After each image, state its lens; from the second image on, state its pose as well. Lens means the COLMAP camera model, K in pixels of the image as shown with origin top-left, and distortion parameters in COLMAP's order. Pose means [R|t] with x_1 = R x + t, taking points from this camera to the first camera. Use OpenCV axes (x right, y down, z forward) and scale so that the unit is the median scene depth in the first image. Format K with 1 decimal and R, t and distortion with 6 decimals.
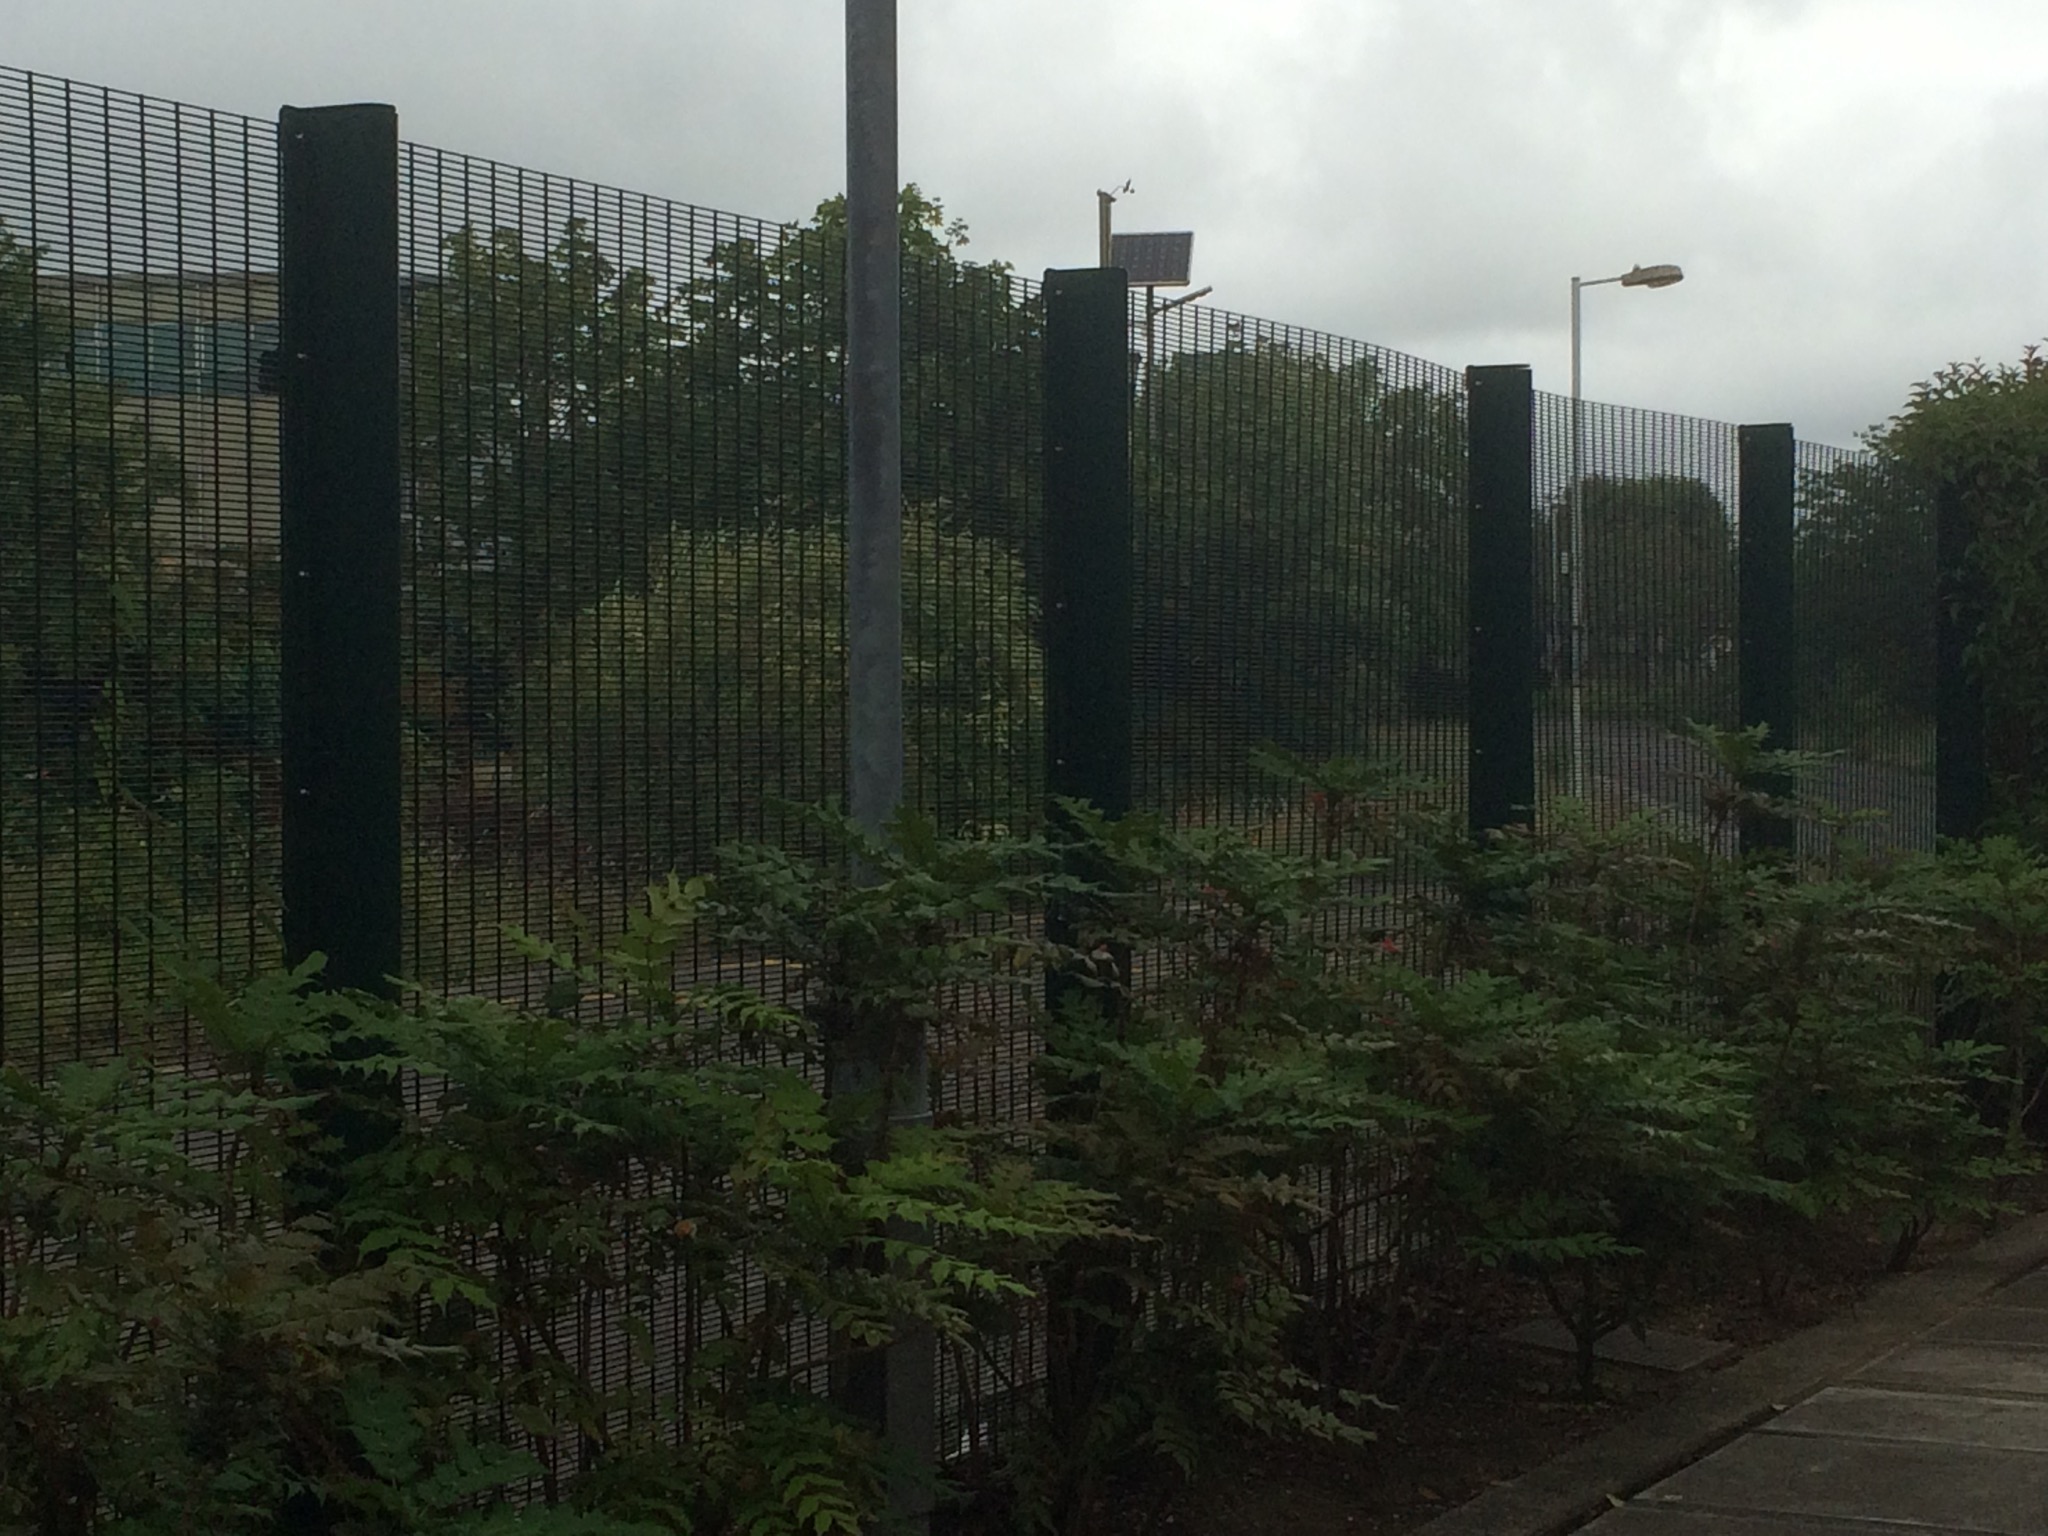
lens RADIAL K [[3849.5, 0, 1024.0], [0, 3849.5, 768.0], [0, 0, 1]] dist [-0.197672, 2.141298]
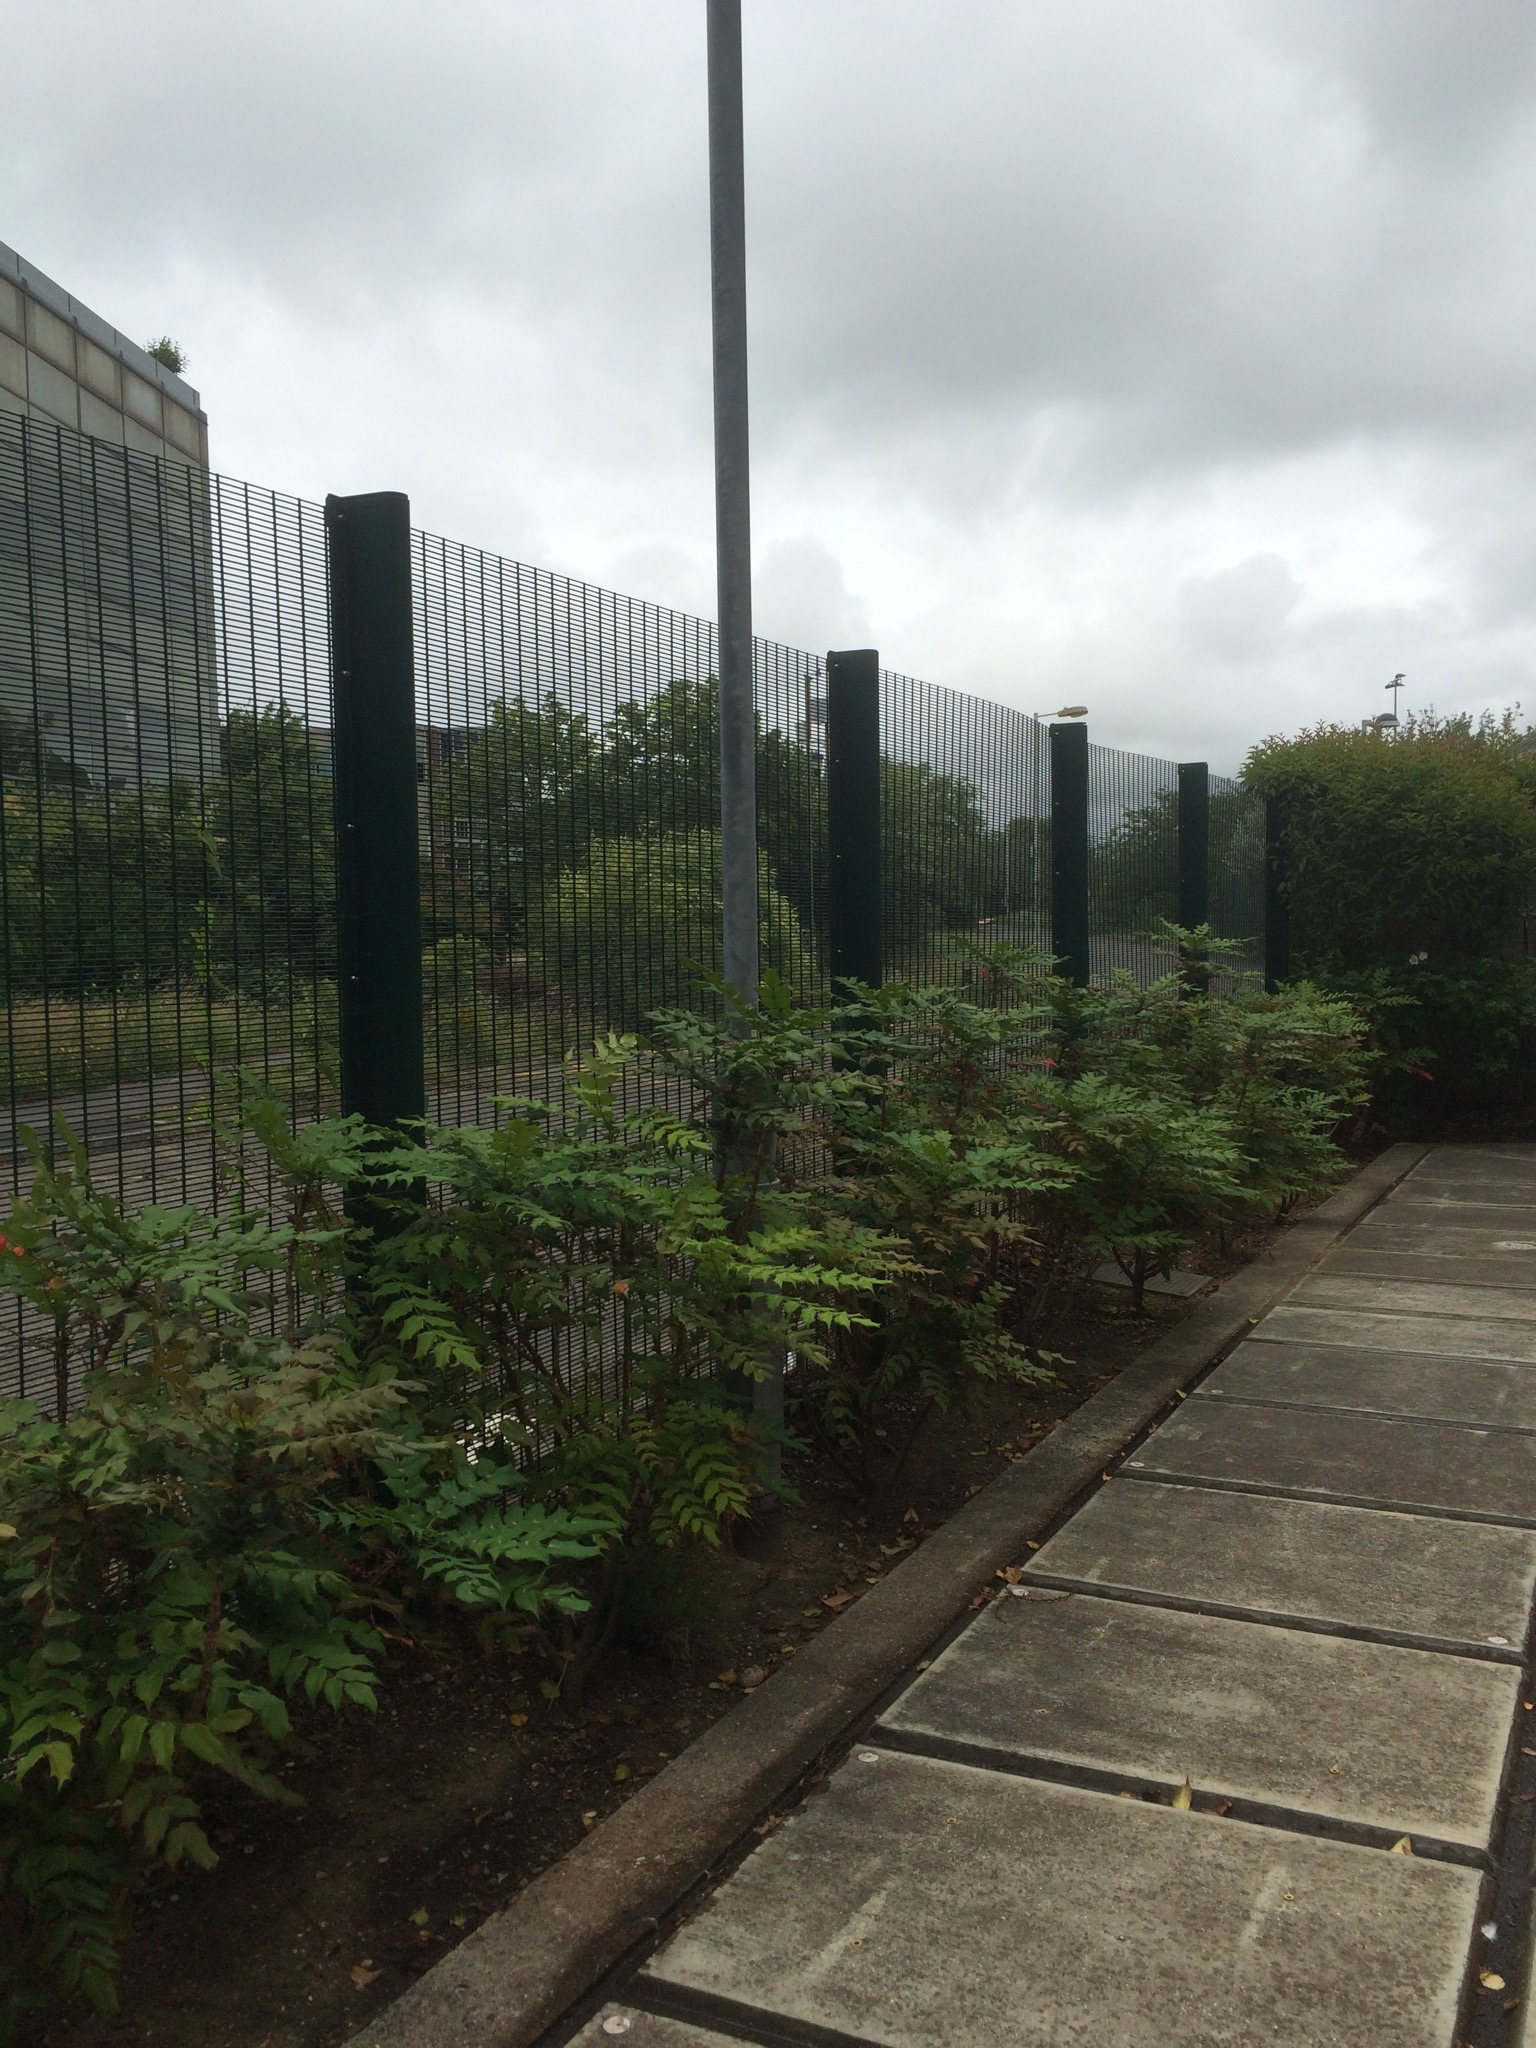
lens RADIAL K [[1759.4, 0, 768.0], [0, 1759.4, 1024.0], [0, 0, 1]] dist [0.088458, 0.000155]
pose [[0.999949, -0.009655, 0.002893, -0.028687], [0.009529, 0.999120, 0.040843, -0.001421], [-0.003285, -0.040813, 0.999161, 0.281155]]
